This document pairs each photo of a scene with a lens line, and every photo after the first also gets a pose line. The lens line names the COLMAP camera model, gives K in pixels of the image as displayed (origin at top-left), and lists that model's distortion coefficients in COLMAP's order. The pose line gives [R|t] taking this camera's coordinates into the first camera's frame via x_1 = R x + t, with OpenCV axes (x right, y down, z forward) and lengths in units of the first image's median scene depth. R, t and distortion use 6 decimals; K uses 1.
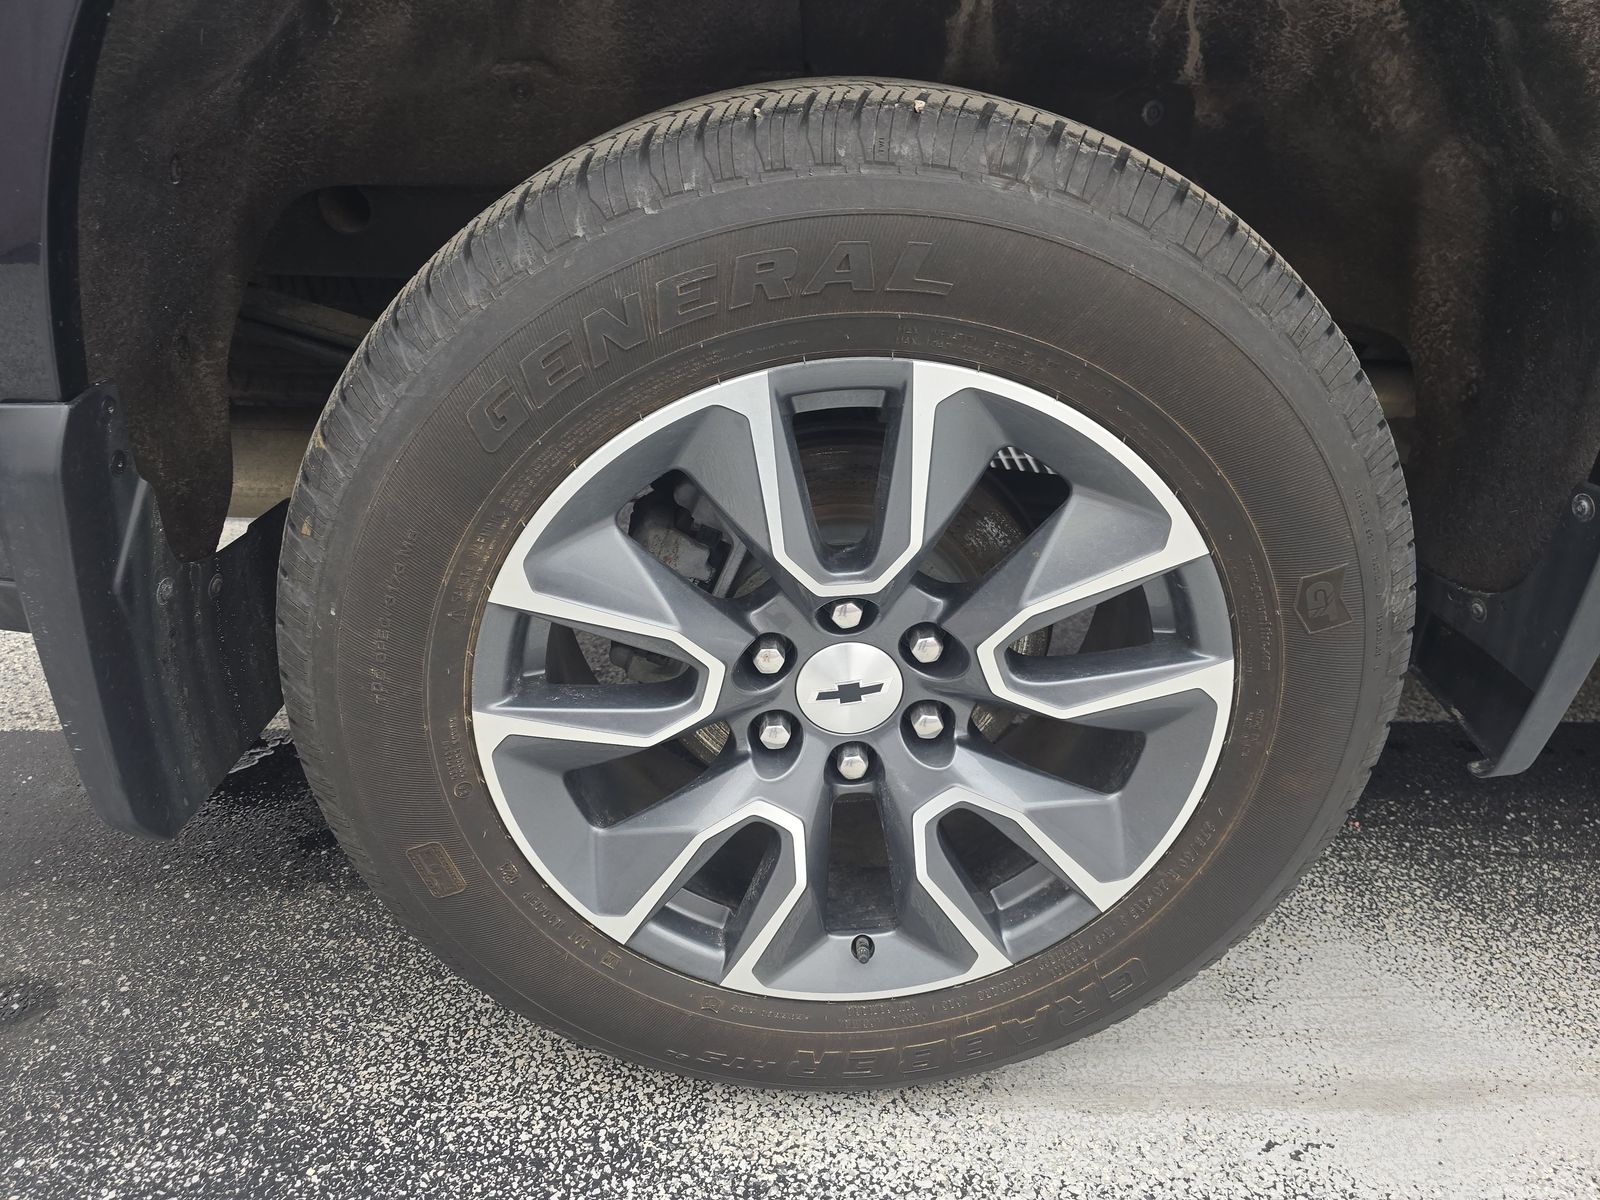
lens RADIAL K [[1074.0, 0, 810.5], [0, 1074.0, 608.2], [0, 0, 1]] dist [0.046426, -0.037045]
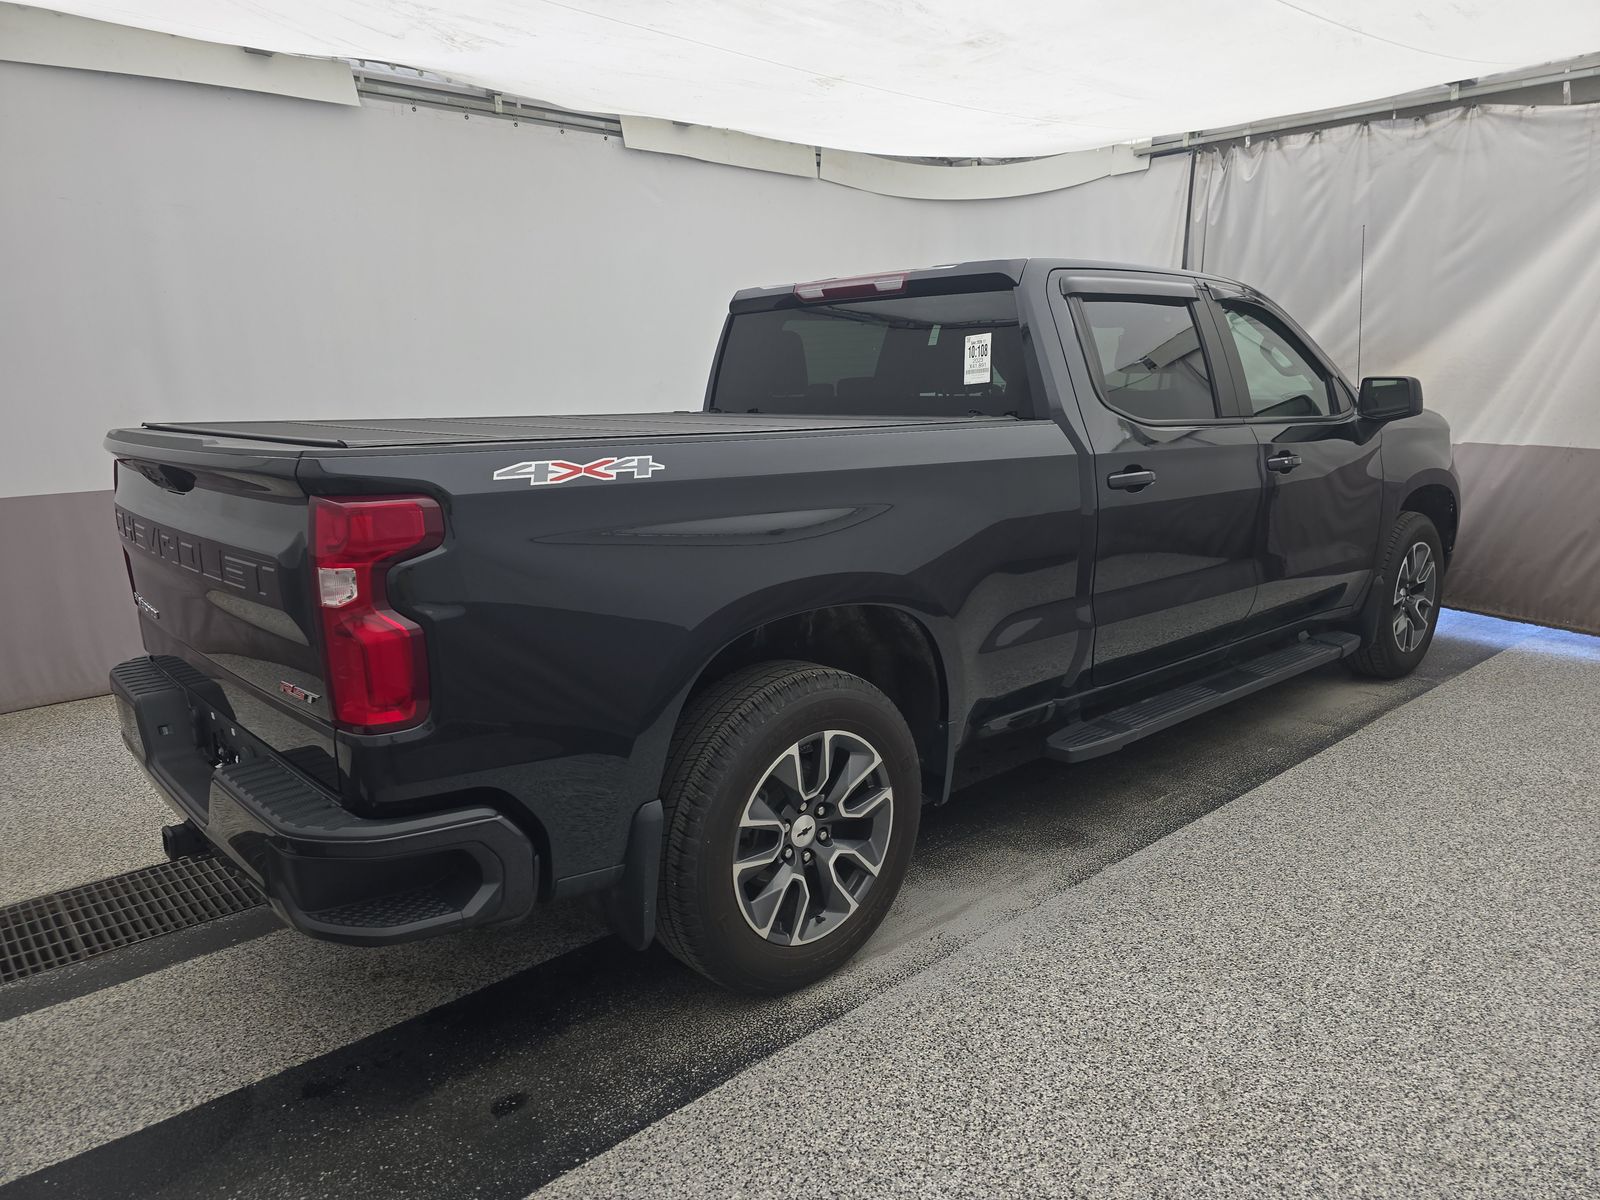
lens RADIAL K [[1074.0, 0, 810.5], [0, 1074.0, 608.2], [0, 0, 1]] dist [0.046426, -0.037045]
pose [[0.763284, -0.172049, 0.622733, -1.841788], [0.330406, 0.932256, -0.147415, -0.066549], [-0.555184, 0.318274, 0.768422, -1.718633]]
